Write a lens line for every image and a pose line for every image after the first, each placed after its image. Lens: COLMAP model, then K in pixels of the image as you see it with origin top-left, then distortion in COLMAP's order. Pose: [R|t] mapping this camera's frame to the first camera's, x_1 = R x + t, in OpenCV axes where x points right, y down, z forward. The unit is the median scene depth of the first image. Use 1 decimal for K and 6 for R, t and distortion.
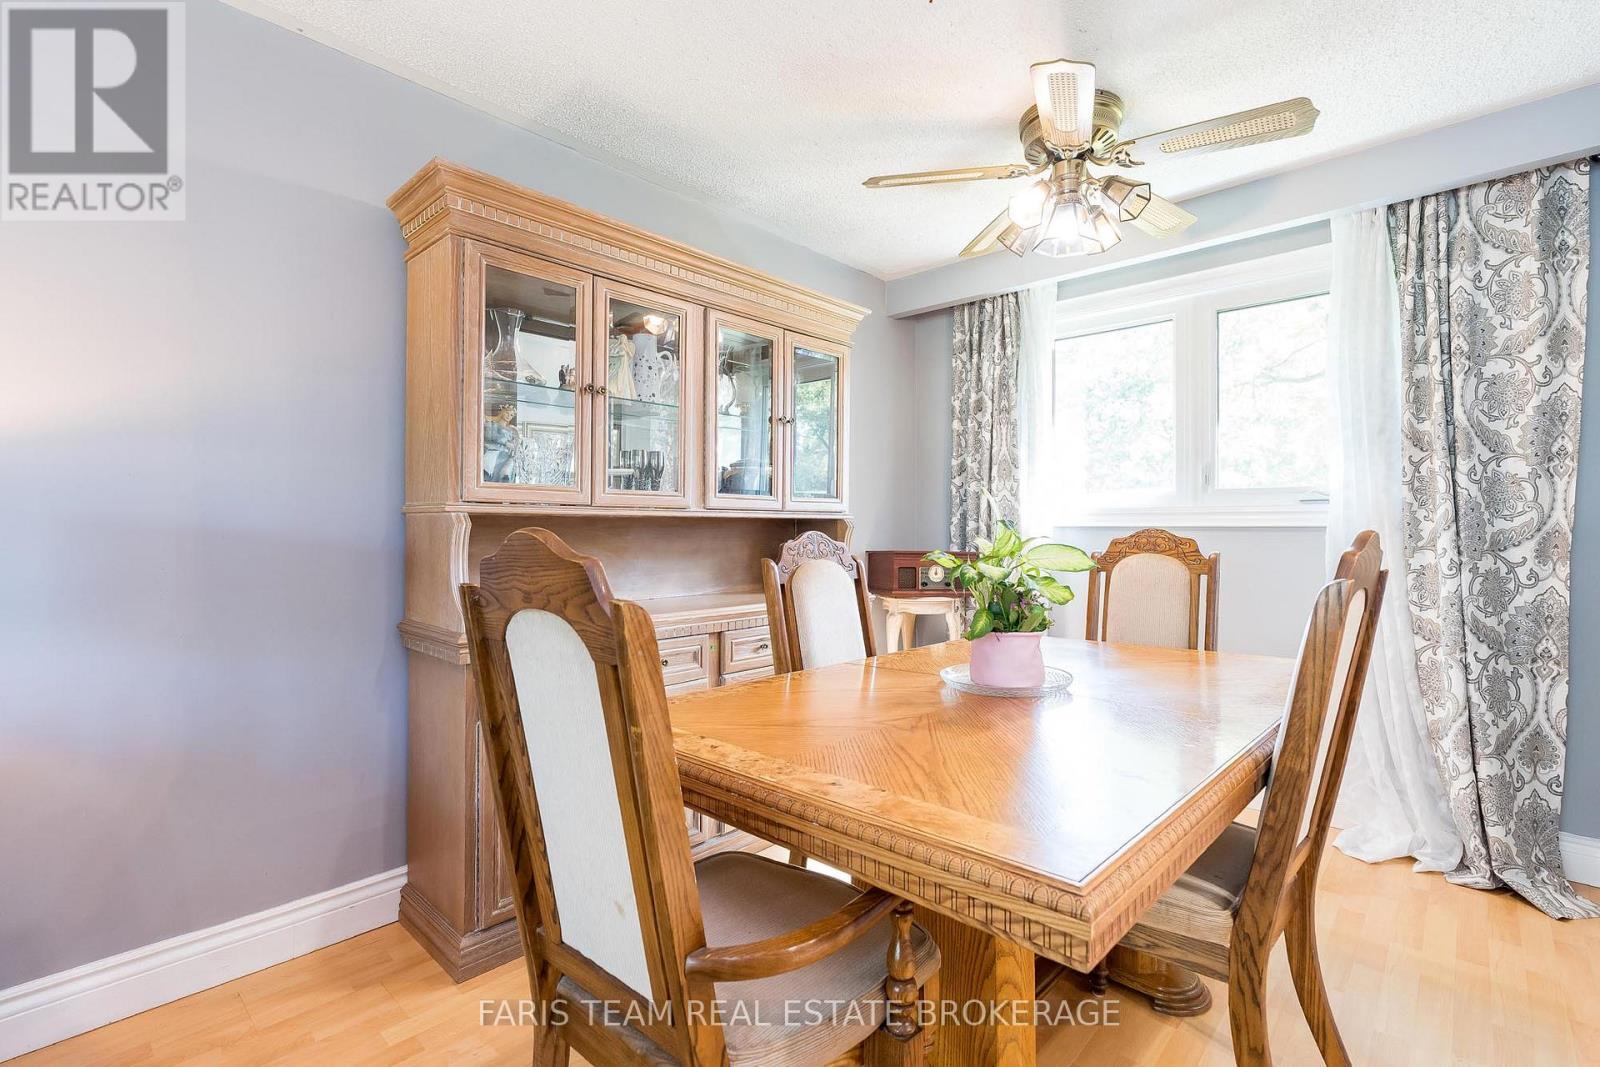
lens RADIAL K [[720.7, 0, 800.0], [0, 720.7, 533.5], [0, 0, 1]] dist [-0.001879, 0.000286]
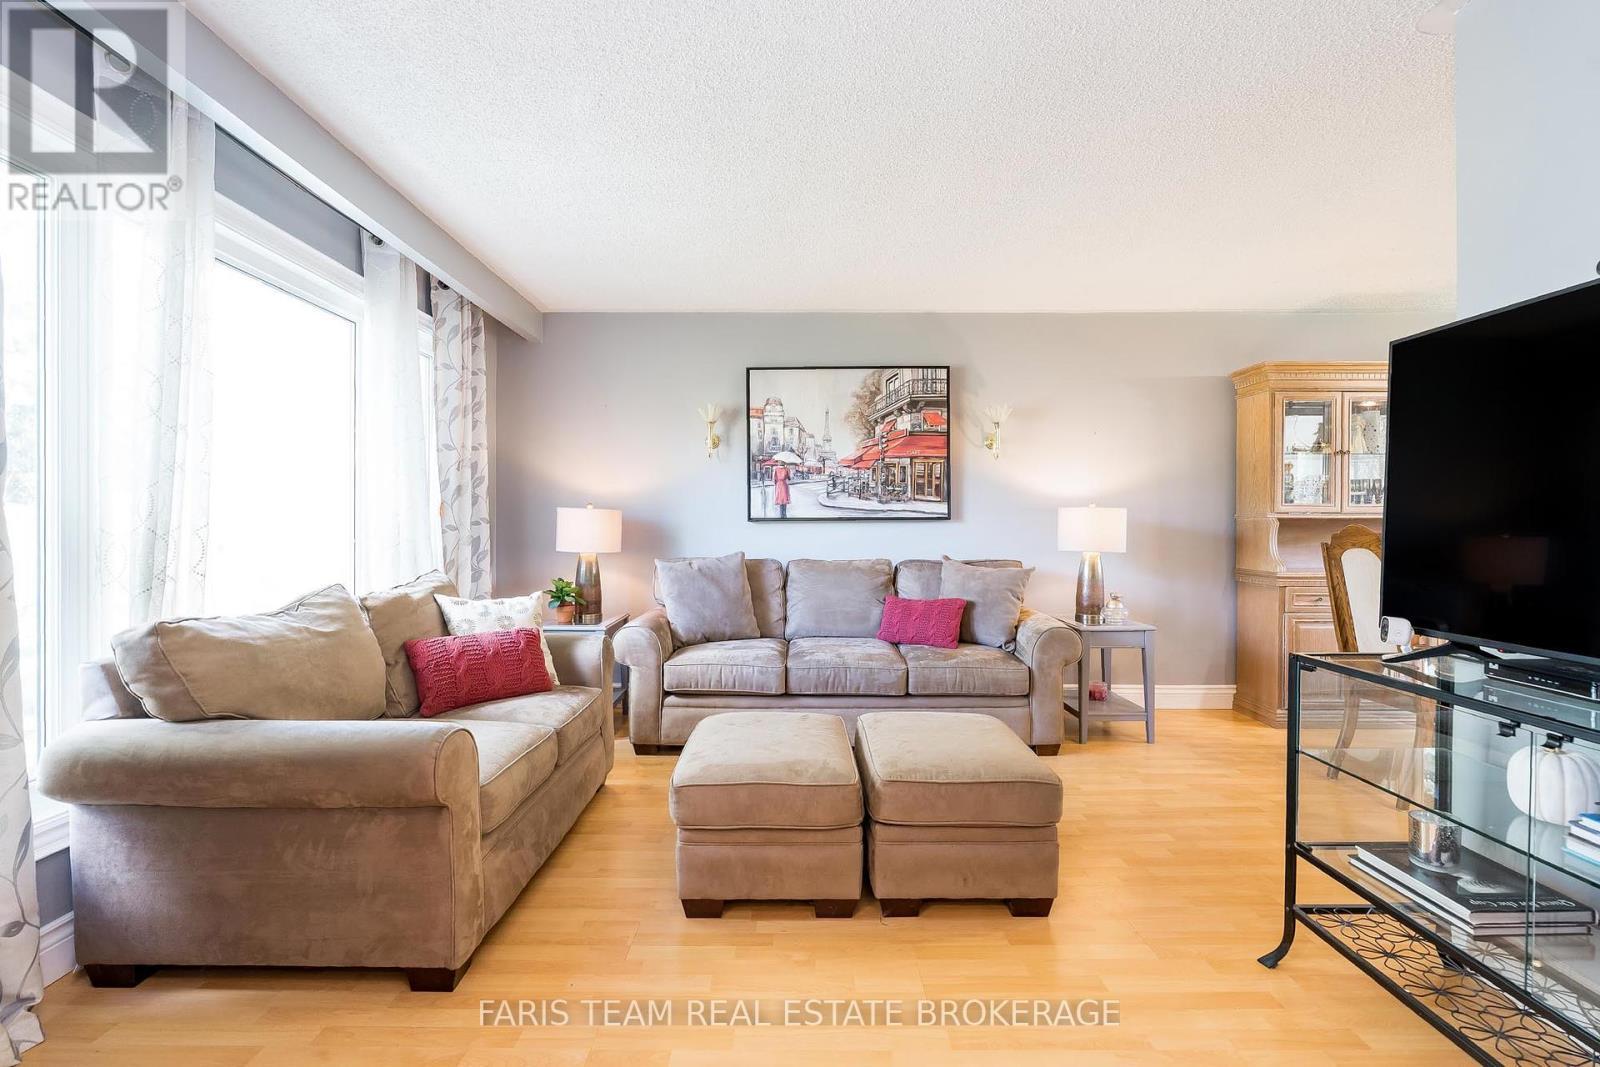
lens RADIAL K [[738.1, 0, 809.2], [0, 738.1, 526.0], [0, 0, 1]] dist [-0.001245, 0.000165]
pose [[0.686077, -0.000340, -0.727529, 0.145889], [-0.005441, 0.999970, -0.005599, 0.011709], [0.727509, 0.007800, 0.686054, -1.196249]]
